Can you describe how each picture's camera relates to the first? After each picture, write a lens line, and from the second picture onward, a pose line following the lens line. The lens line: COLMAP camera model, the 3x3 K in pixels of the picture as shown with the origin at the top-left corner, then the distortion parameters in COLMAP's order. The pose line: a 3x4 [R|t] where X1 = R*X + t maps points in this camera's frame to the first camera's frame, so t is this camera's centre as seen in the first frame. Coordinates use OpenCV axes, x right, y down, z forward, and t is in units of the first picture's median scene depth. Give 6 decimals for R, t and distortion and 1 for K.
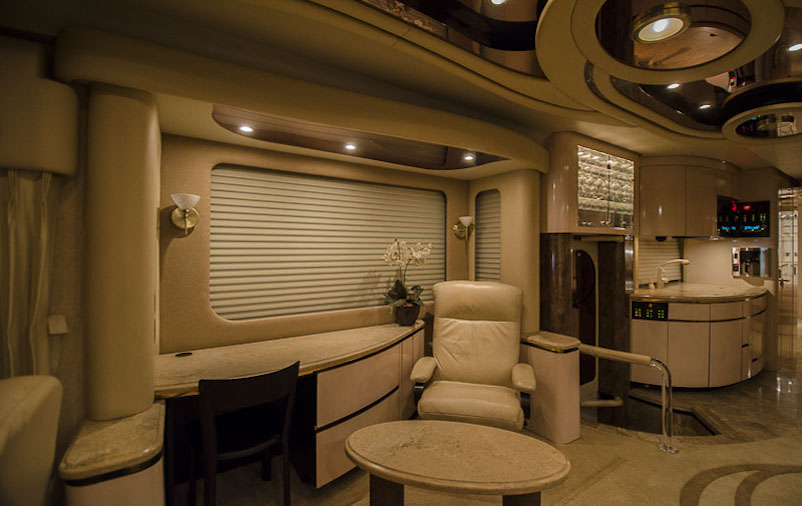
lens RADIAL K [[347.6, 0, 414.2], [0, 347.6, 247.5], [0, 0, 1]] dist [0.002756, -0.016863]
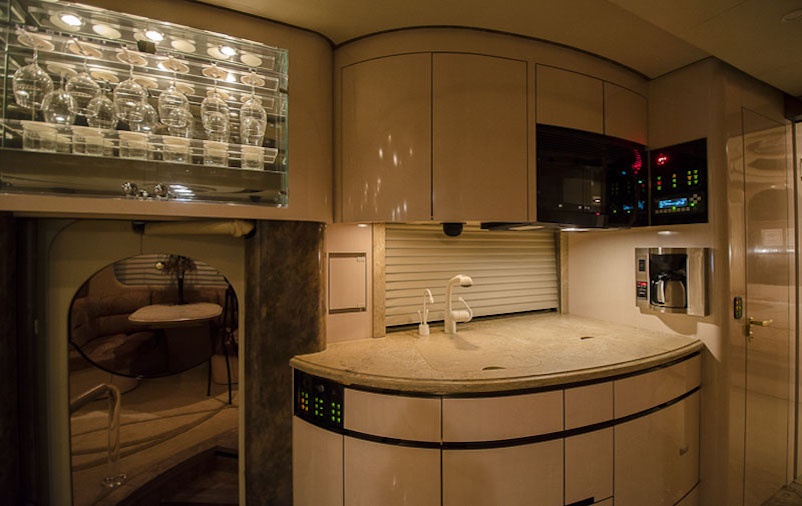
lens RADIAL K [[347.6, 0, 414.2], [0, 347.6, 247.5], [0, 0, 1]] dist [0.002756, -0.016863]
pose [[0.990846, -0.004890, -0.134905, 0.717828], [0.004565, 0.999986, -0.002719, 0.000578], [0.134916, 0.002078, 0.990855, 0.509351]]
